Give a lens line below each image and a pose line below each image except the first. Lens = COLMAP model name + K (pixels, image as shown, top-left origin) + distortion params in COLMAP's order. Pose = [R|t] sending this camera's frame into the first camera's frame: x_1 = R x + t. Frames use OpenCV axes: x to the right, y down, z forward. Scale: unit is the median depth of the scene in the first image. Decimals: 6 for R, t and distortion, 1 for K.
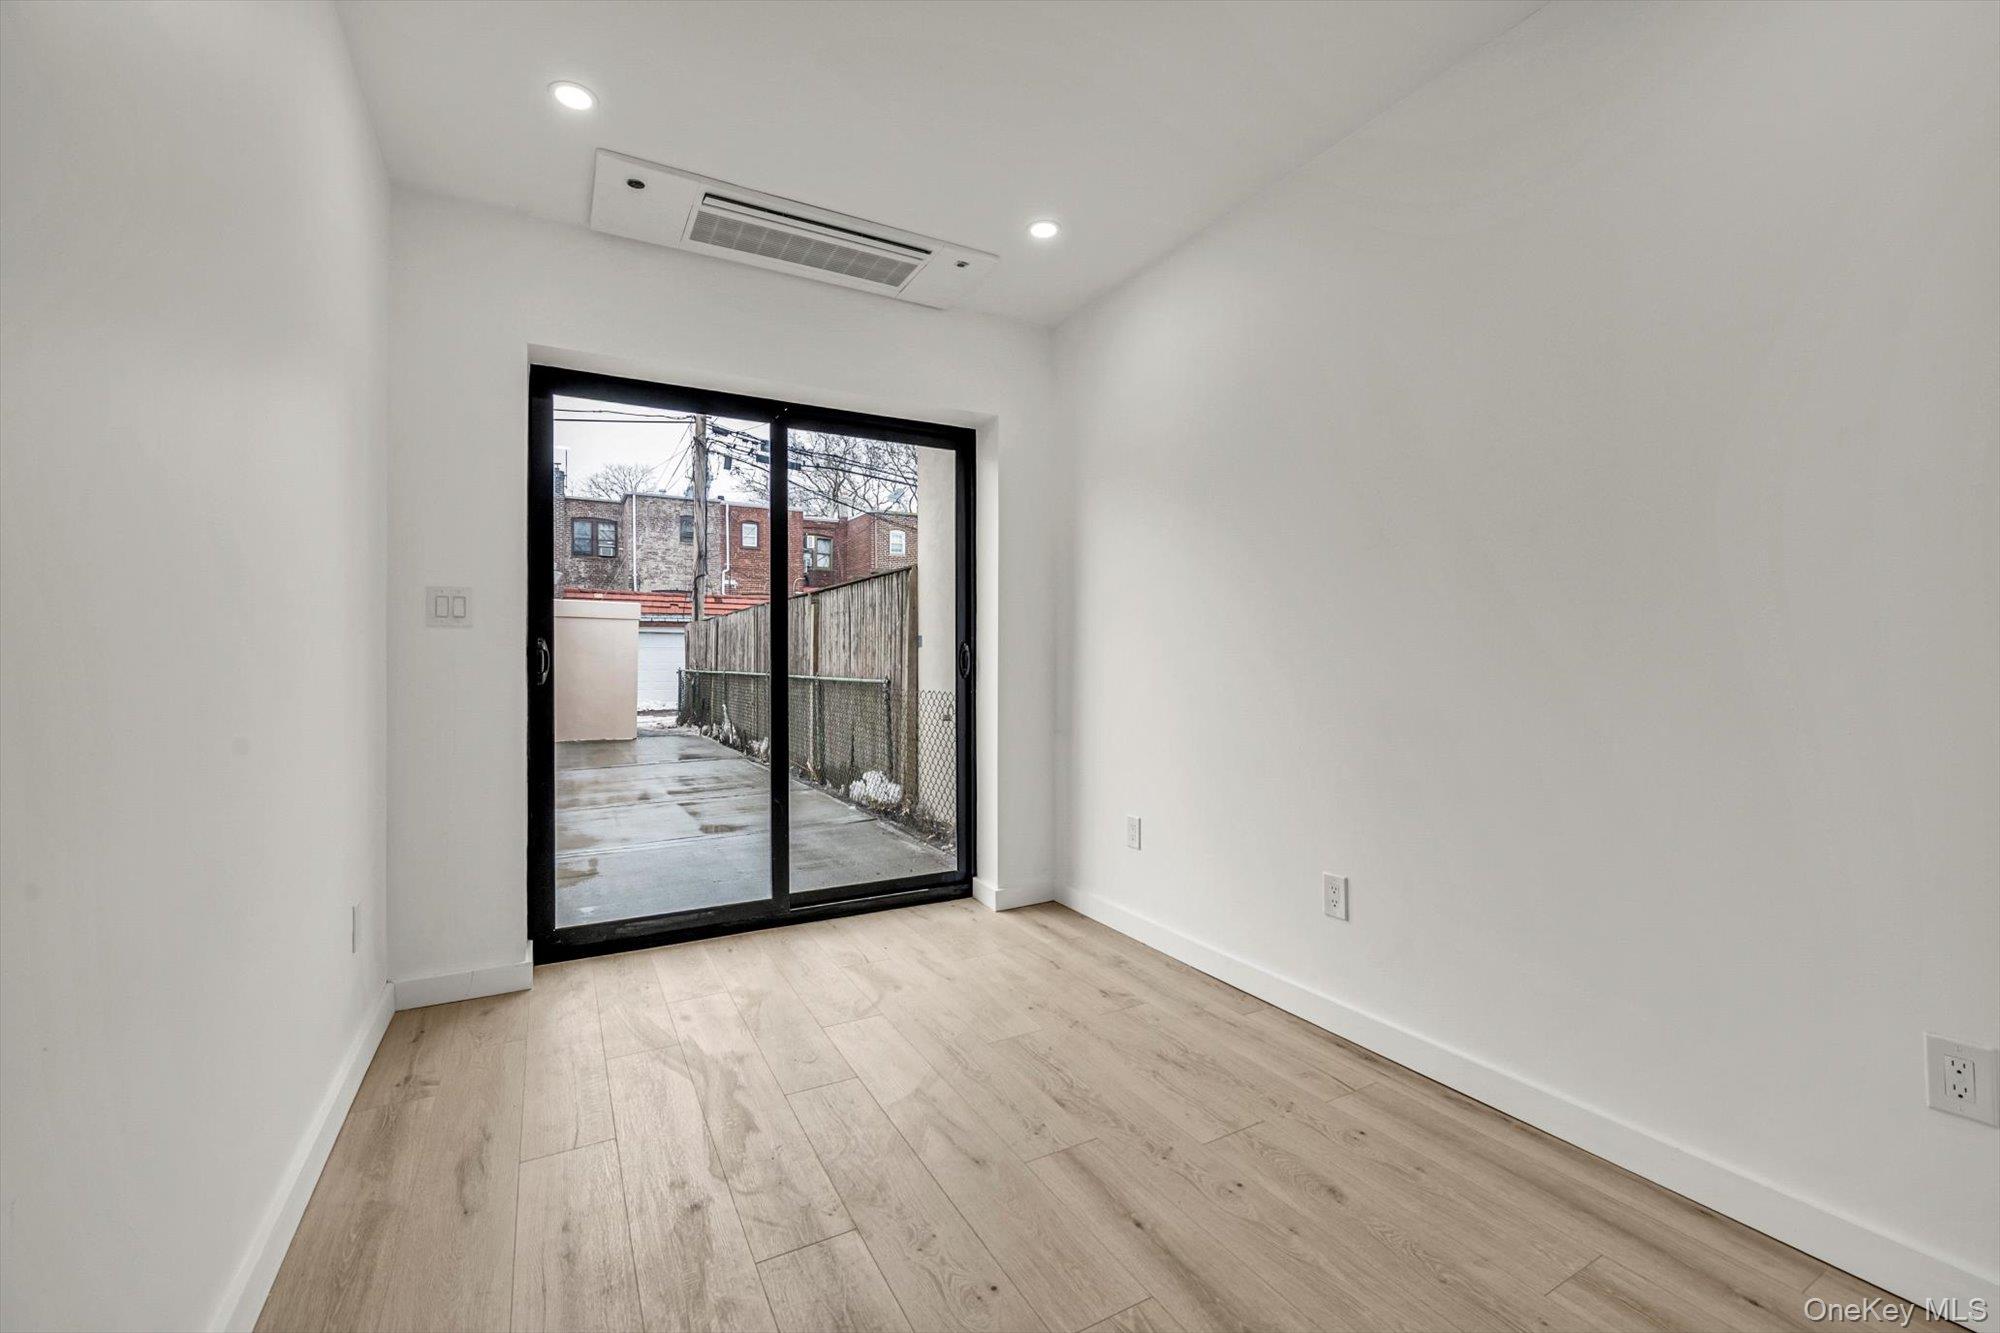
lens RADIAL K [[837.2, 0, 1006.6], [0, 837.2, 657.8], [0, 0, 1]] dist [-0.012626, -0.000227]
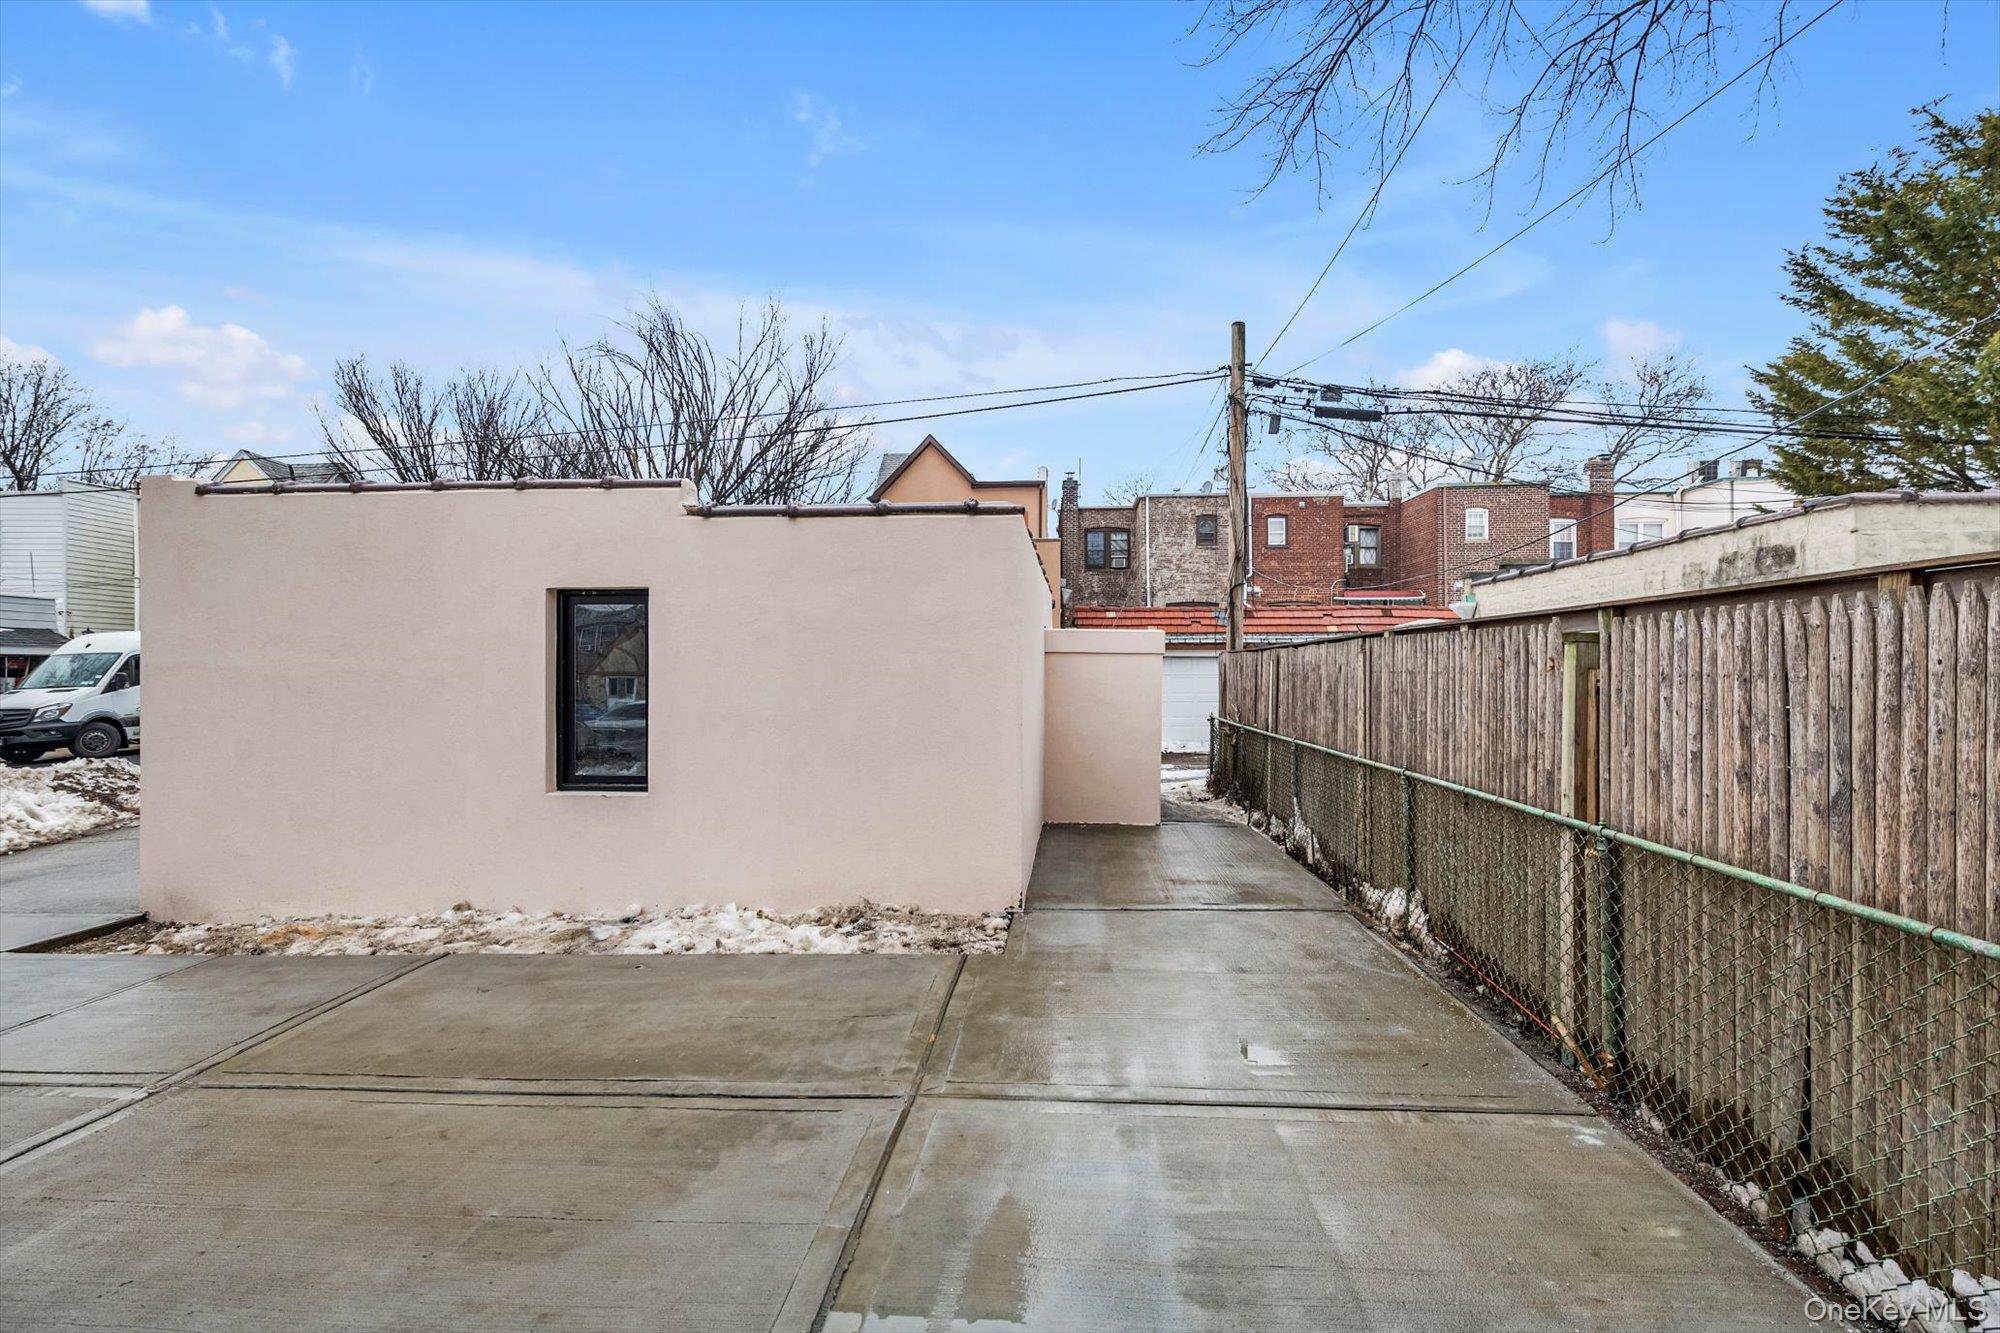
lens RADIAL K [[837.2, 0, 1012.9], [0, 837.2, 674.8], [0, 0, 1]] dist [-0.012626, -0.000227]
pose [[0.840156, 0.003410, -0.542335, -0.084961], [0.005574, 0.999873, 0.014921, -0.020208], [0.542317, -0.015559, 0.840030, 0.175756]]
